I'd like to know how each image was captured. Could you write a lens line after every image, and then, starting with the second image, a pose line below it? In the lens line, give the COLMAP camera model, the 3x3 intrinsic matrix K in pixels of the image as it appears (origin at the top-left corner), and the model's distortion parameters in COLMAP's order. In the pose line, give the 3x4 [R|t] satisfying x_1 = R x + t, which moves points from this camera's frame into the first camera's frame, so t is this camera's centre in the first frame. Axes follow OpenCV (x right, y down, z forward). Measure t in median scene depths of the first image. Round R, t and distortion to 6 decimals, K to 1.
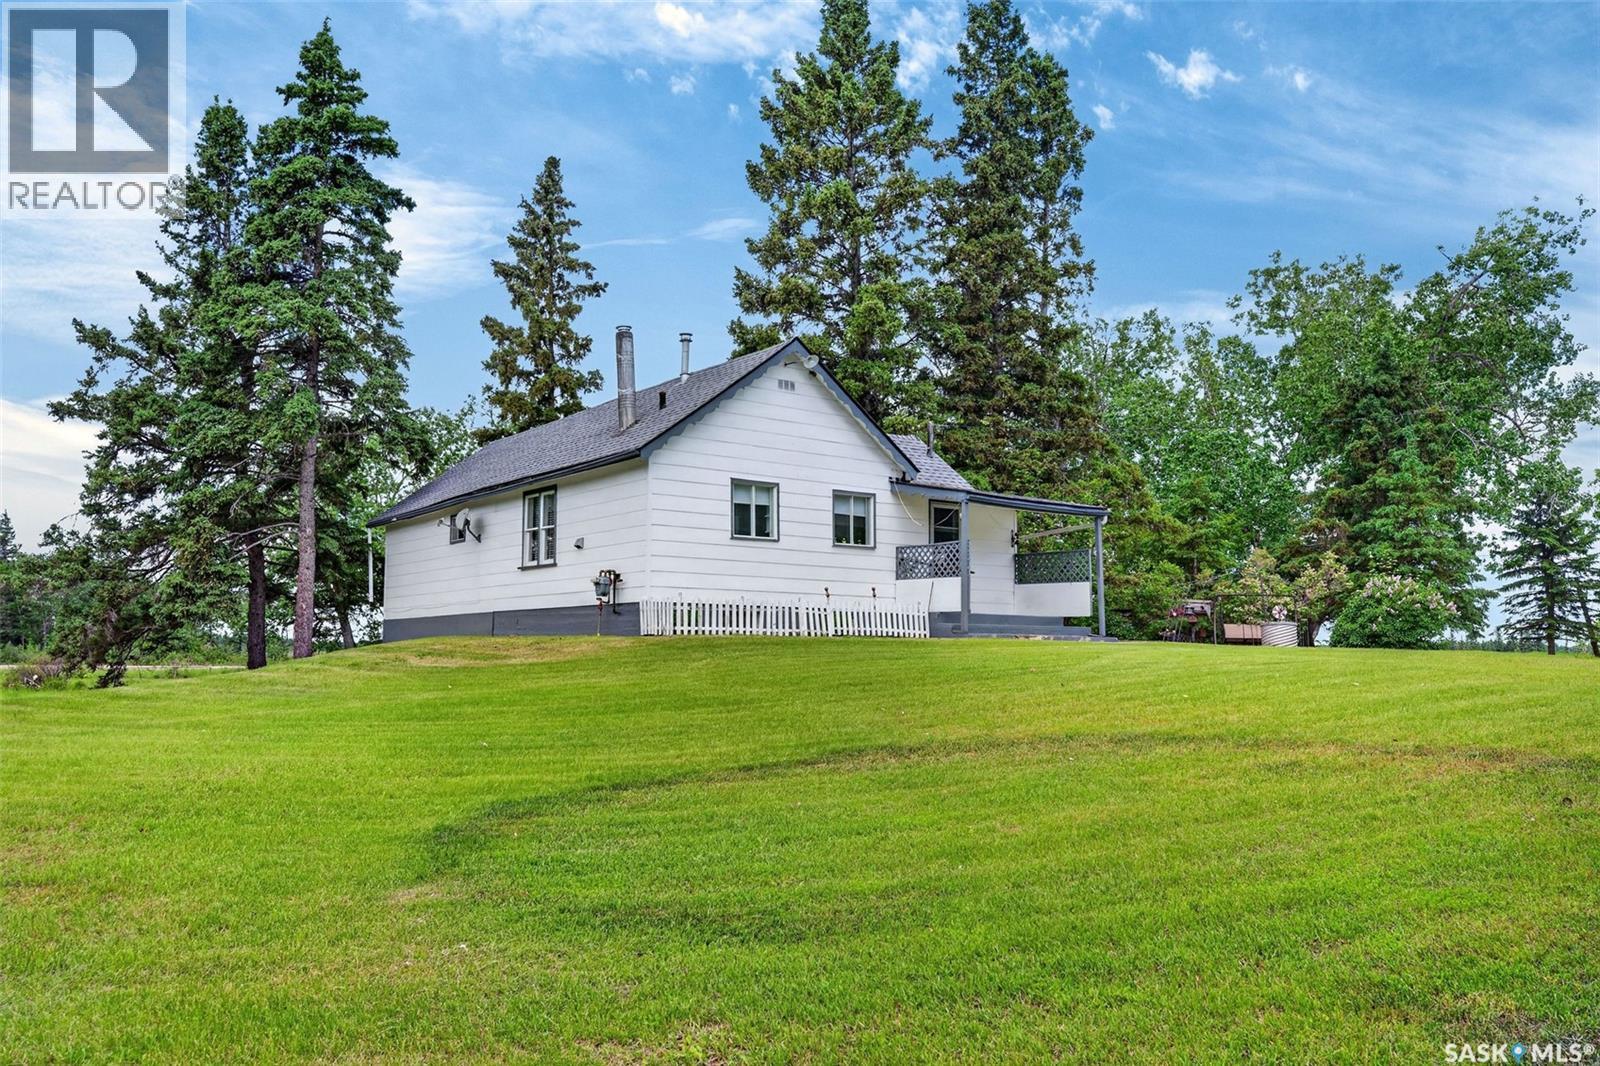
lens RADIAL K [[1287.7, 0, 800.0], [0, 1287.7, 533.0], [0, 0, 1]] dist [-0.027931, 0.085759]
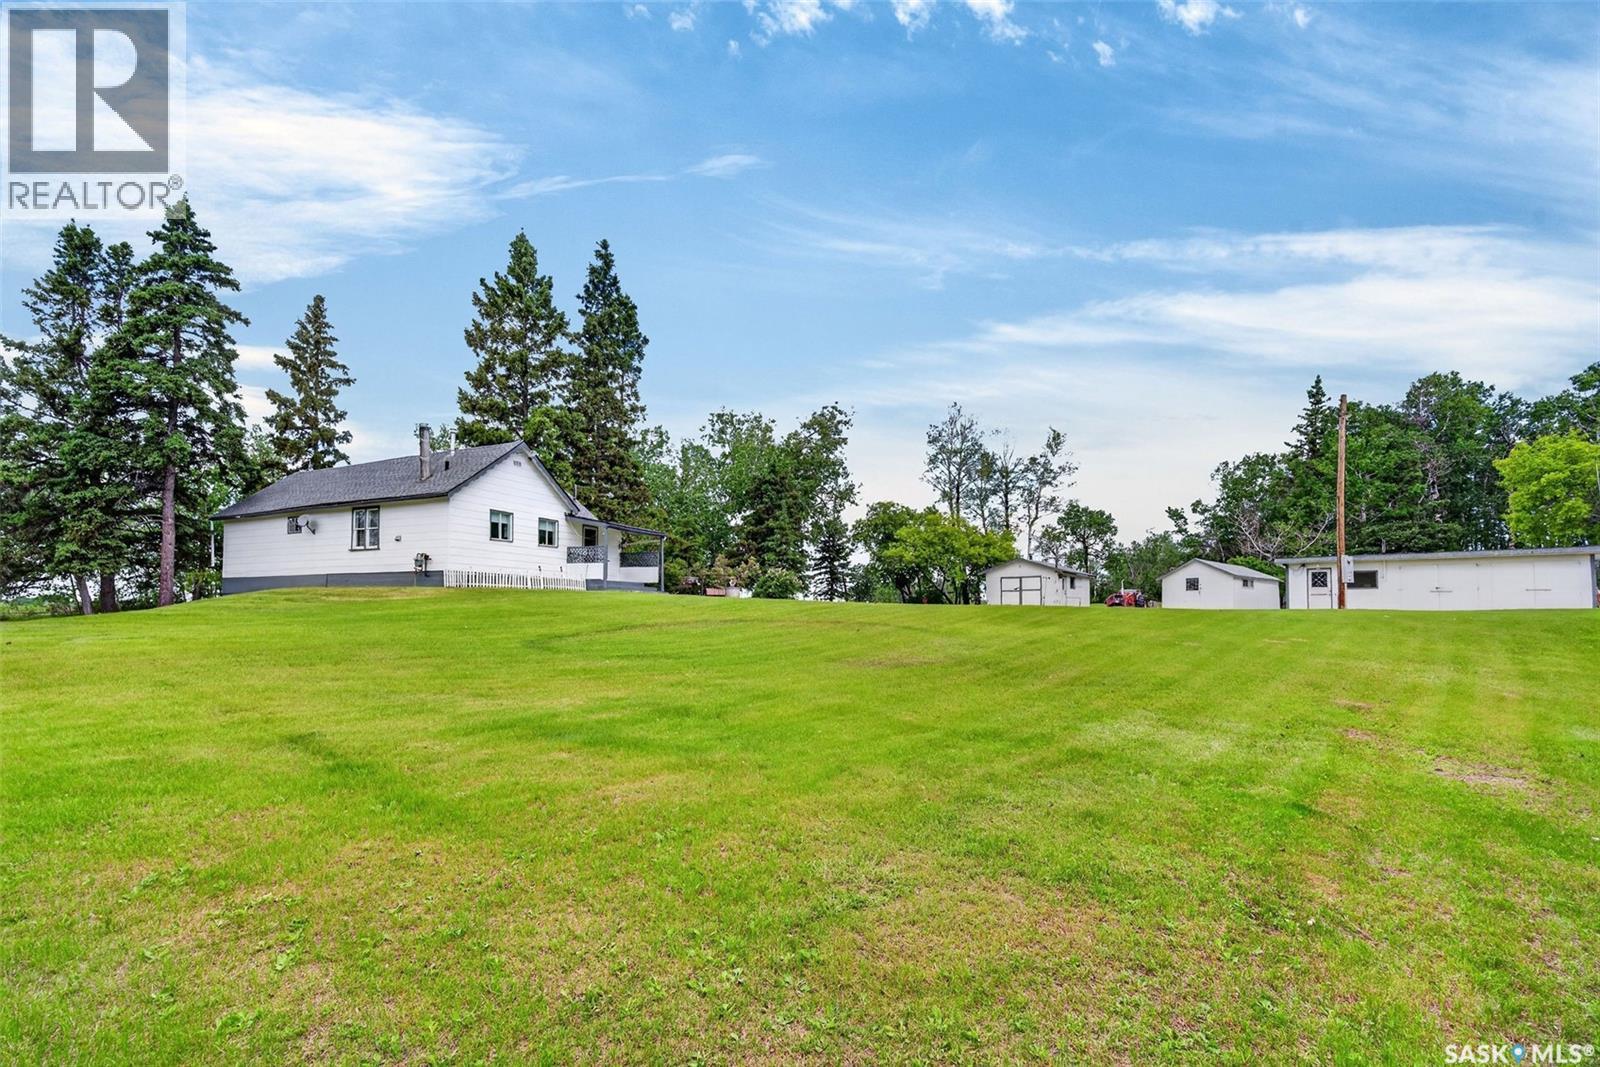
lens RADIAL K [[1244.0, 0, 800.0], [0, 1244.0, 533.5], [0, 0, 1]] dist [0.011607, 0.002966]
pose [[0.854987, 0.043074, 0.516857, -0.563840], [-0.046350, 0.998904, -0.006573, -0.013068], [-0.516574, -0.018336, 0.856046, -0.787060]]
